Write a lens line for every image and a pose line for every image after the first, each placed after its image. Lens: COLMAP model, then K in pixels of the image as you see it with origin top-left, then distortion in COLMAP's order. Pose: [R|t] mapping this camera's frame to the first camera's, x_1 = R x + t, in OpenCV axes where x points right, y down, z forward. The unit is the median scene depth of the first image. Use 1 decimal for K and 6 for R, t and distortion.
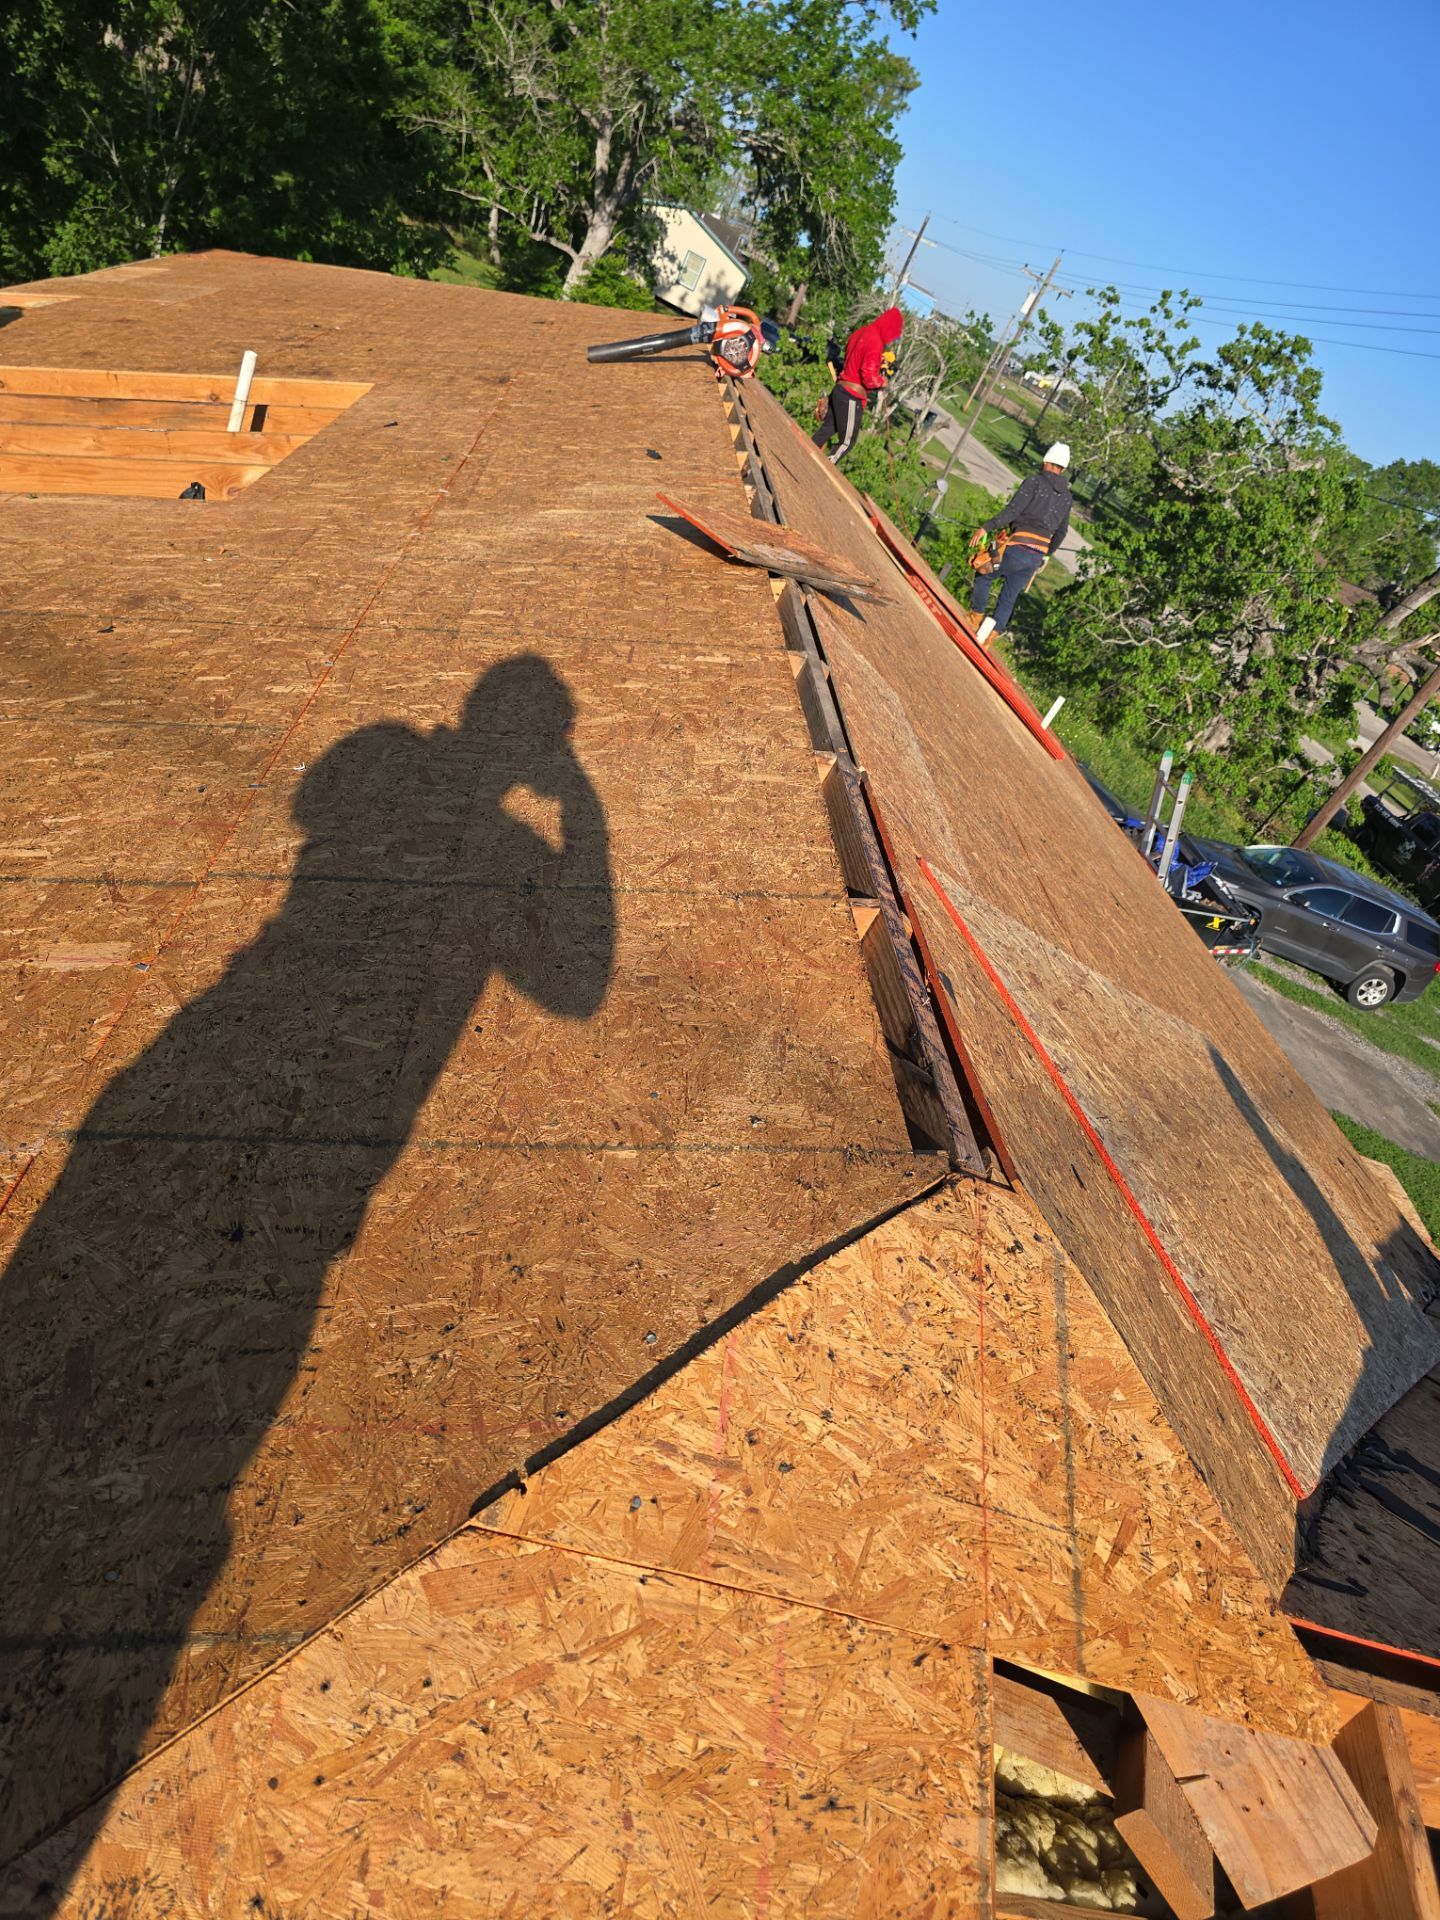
lens RADIAL K [[1296.1, 0, 719.2], [0, 1296.1, 957.5], [0, 0, 1]] dist [0.057237, -0.048879]
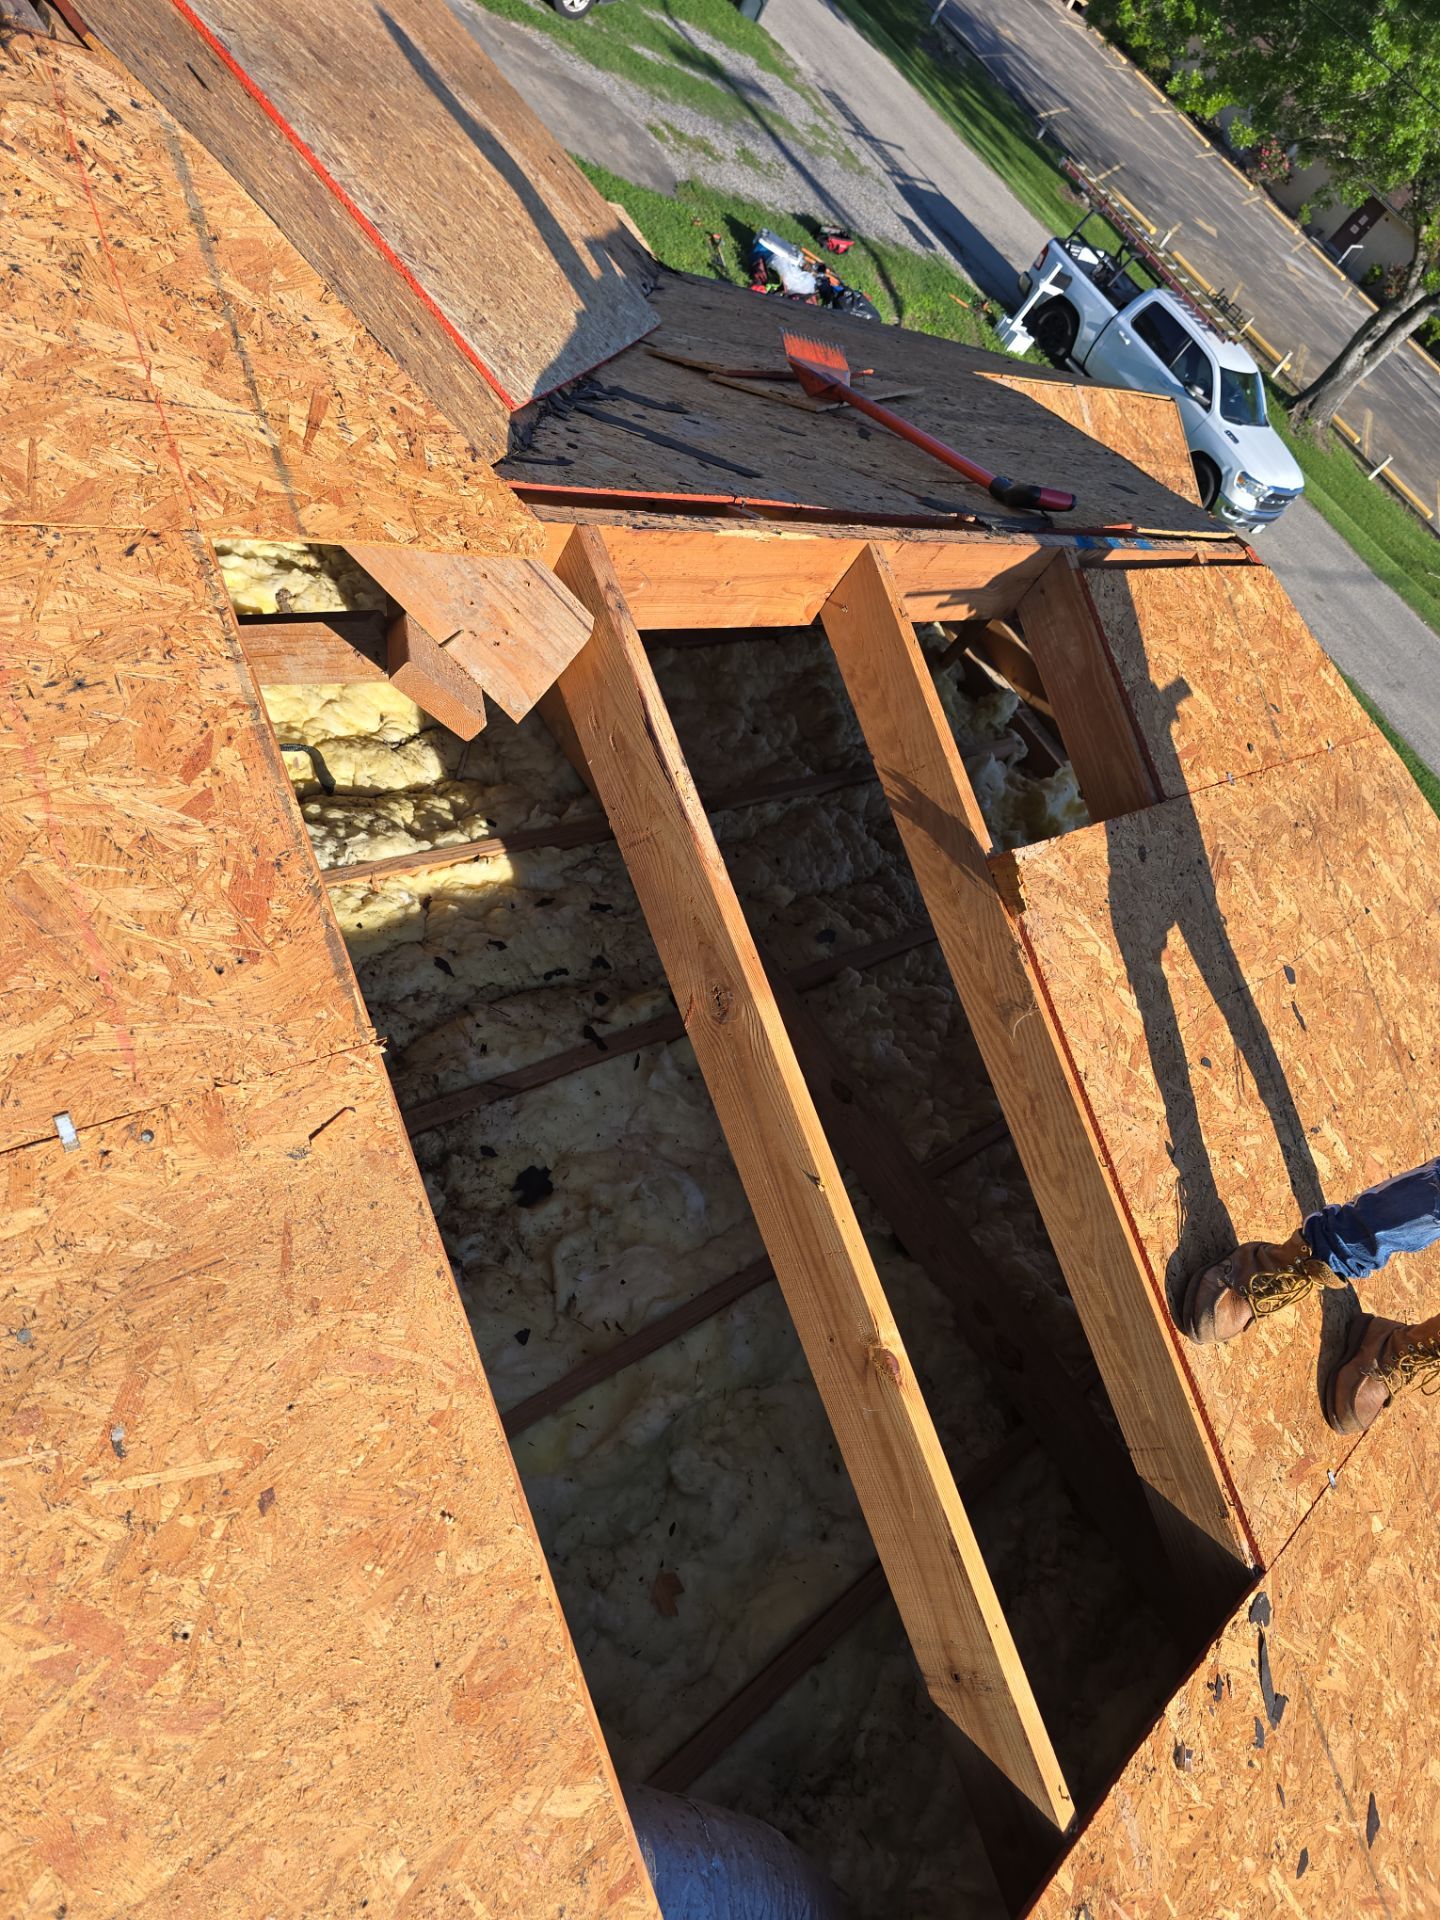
lens RADIAL K [[1296.1, 0, 719.2], [0, 1296.1, 957.5], [0, 0, 1]] dist [0.057237, -0.048879]
pose [[0.848257, -0.396207, 0.351397, 0.046641], [0.117120, 0.787452, 0.605146, 0.179353], [-0.516472, -0.472164, 0.714366, -0.065310]]
